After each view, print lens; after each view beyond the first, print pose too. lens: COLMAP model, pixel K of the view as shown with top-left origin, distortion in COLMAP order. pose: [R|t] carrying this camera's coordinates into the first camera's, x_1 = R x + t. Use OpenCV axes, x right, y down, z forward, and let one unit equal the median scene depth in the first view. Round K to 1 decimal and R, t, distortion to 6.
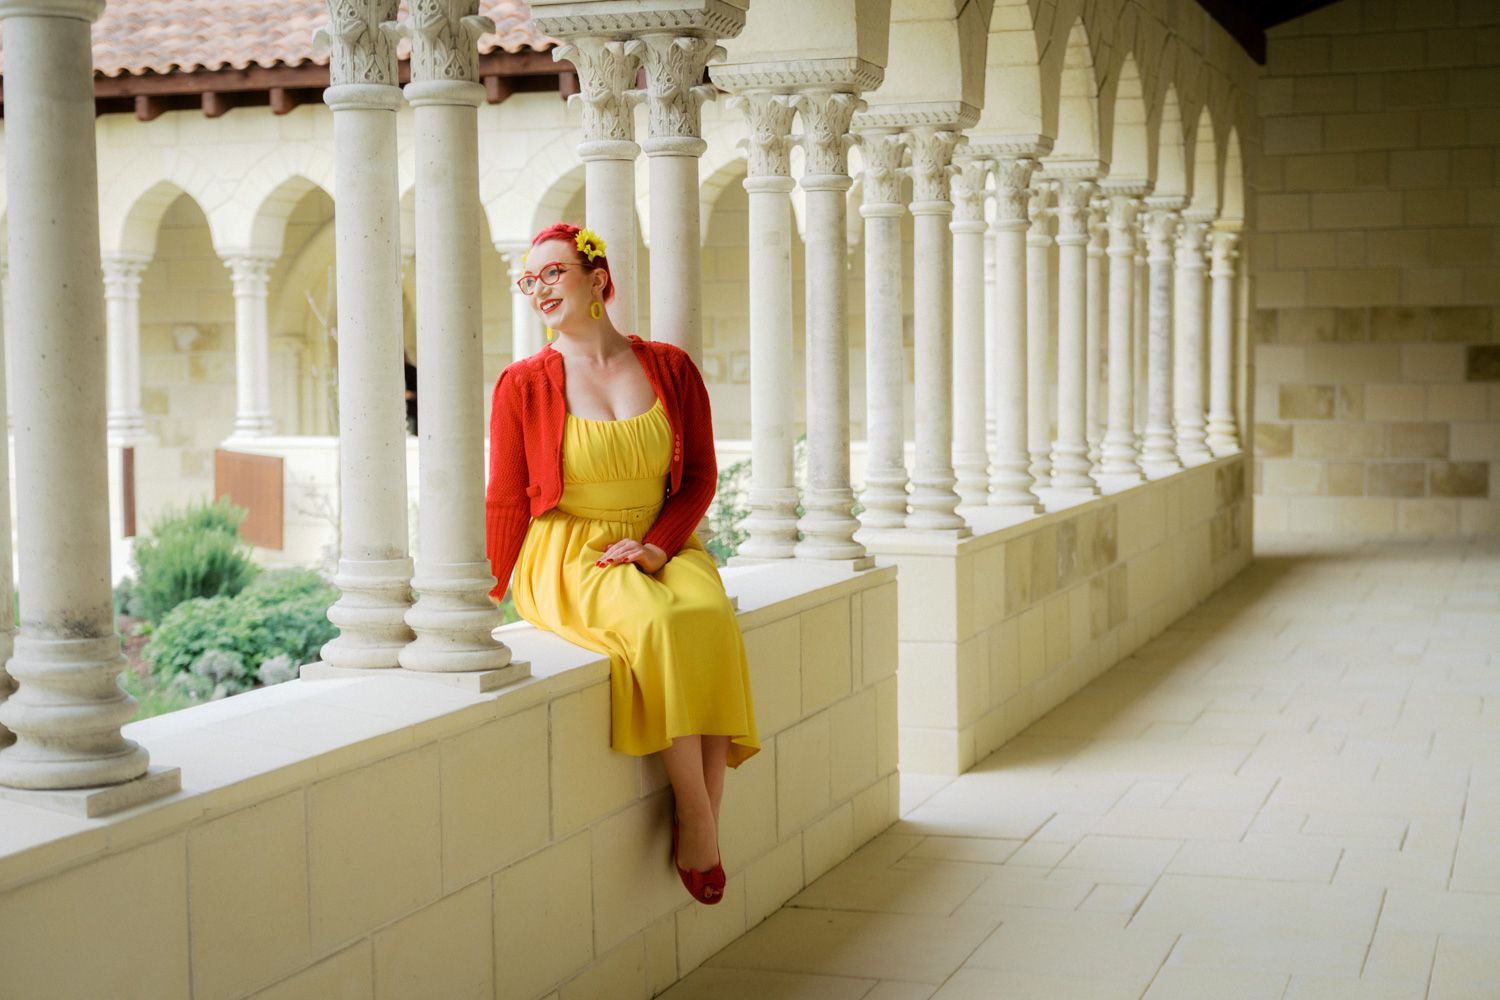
lens RADIAL K [[2034.7, 0, 746.3], [0, 2034.7, 501.2], [0, 0, 1]] dist [0.005127, 0.000000]
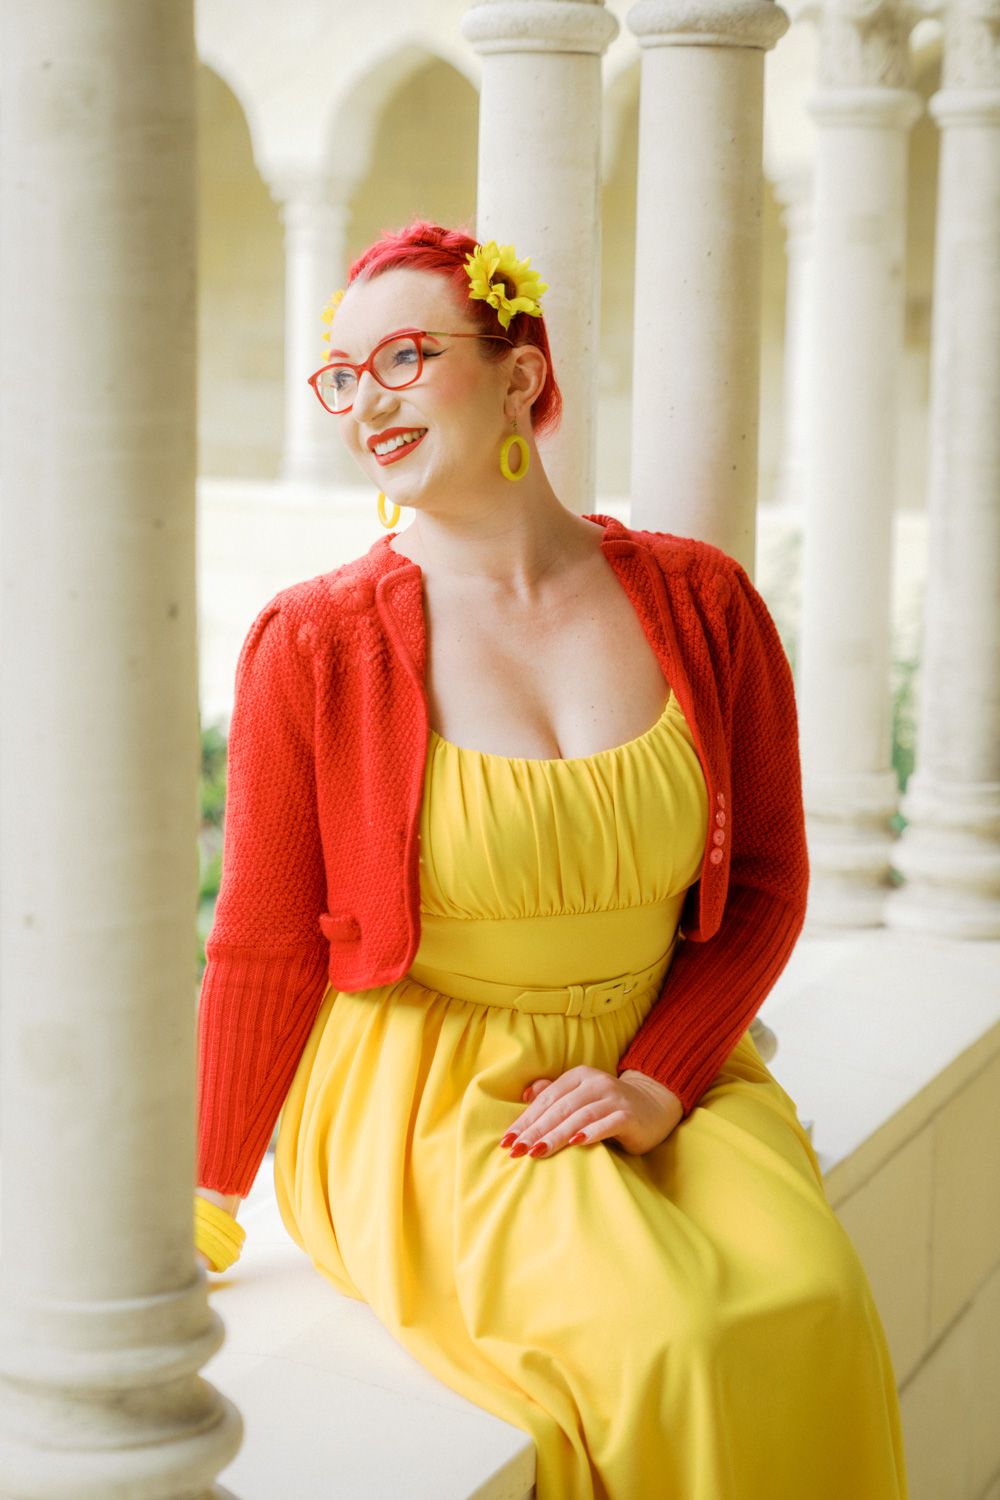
lens RADIAL K [[3222.8, 0, 506.7], [0, 3222.8, 750.4], [0, 0, 1]] dist [0.012034, 0.000000]
pose [[0.998782, 0.026917, -0.041359, -0.048962], [-0.024851, 0.998456, 0.049685, -0.069116], [0.042632, -0.048597, 0.997908, 0.400081]]
